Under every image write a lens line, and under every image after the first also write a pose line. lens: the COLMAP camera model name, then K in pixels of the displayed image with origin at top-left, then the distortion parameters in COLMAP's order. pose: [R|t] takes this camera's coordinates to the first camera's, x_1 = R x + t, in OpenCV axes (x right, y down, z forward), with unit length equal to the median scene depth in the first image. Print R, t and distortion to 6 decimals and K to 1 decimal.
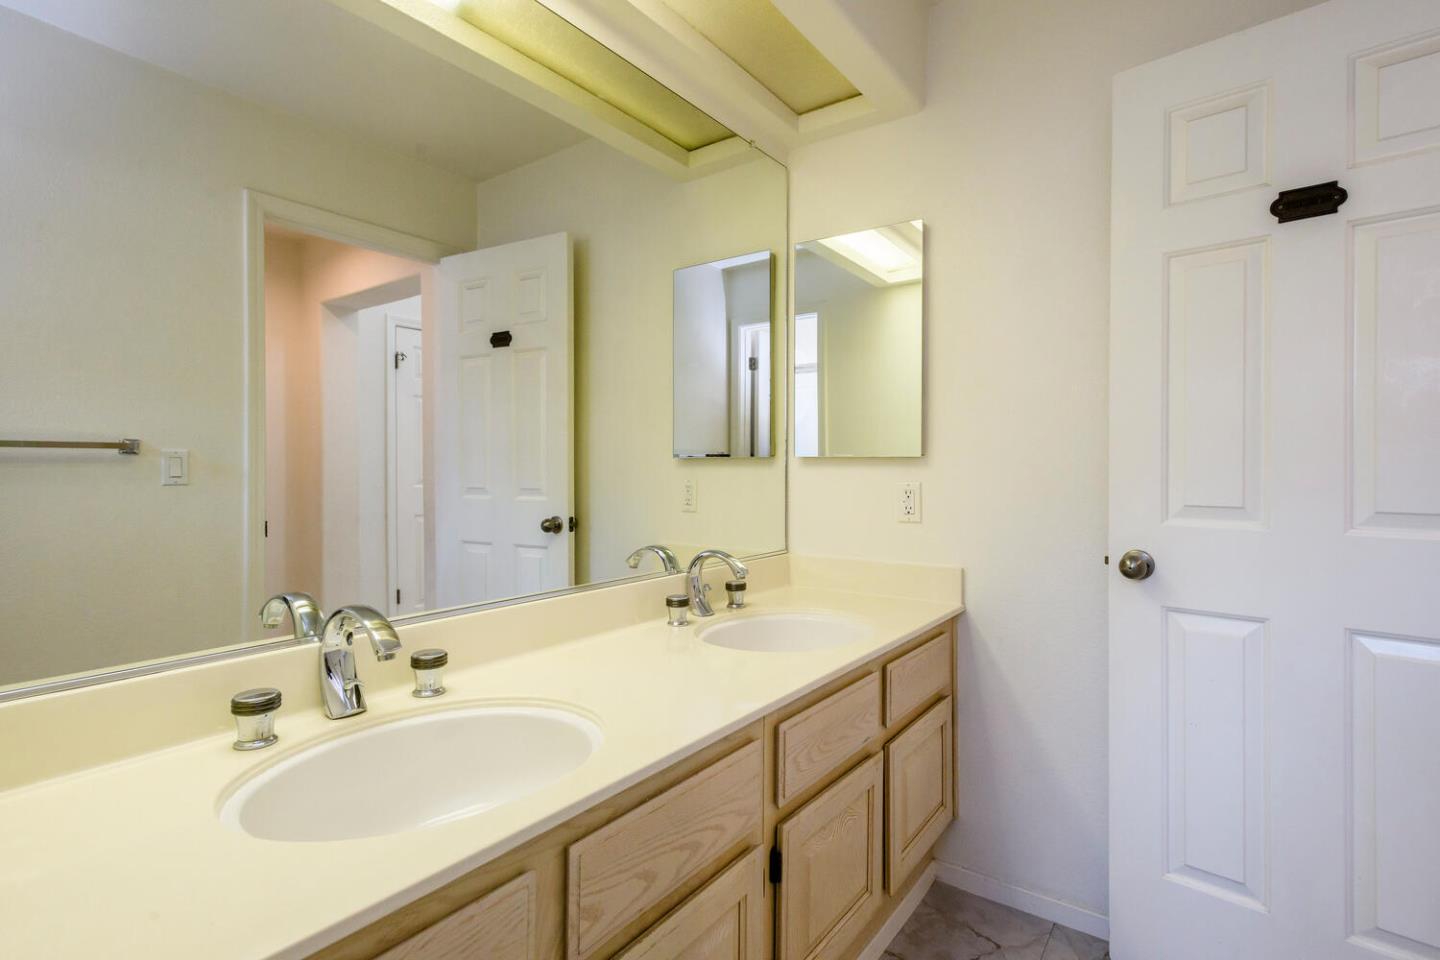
lens RADIAL K [[708.6, 0, 720.4], [0, 708.6, 455.2], [0, 0, 1]] dist [0.000831, 0.000418]
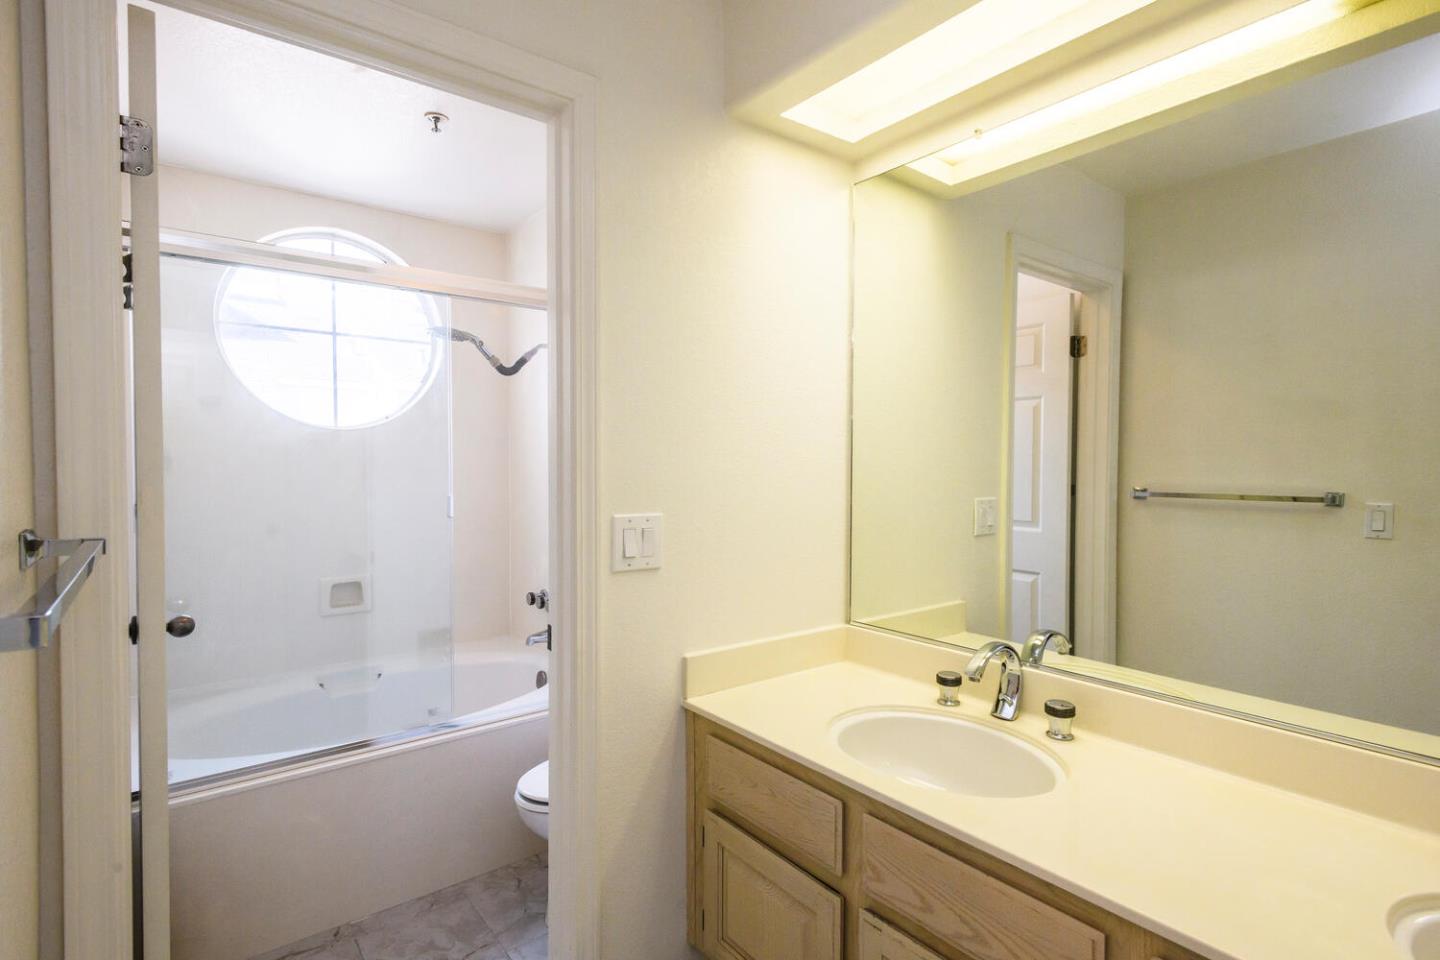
lens RADIAL K [[708.6, 0, 720.4], [0, 708.6, 455.2], [0, 0, 1]] dist [0.000831, 0.000418]
pose [[-0.275478, -0.012897, -0.961221, 1.005351], [0.006812, 0.999859, -0.015368, -0.147984], [0.961283, -0.010781, -0.275351, 0.835619]]
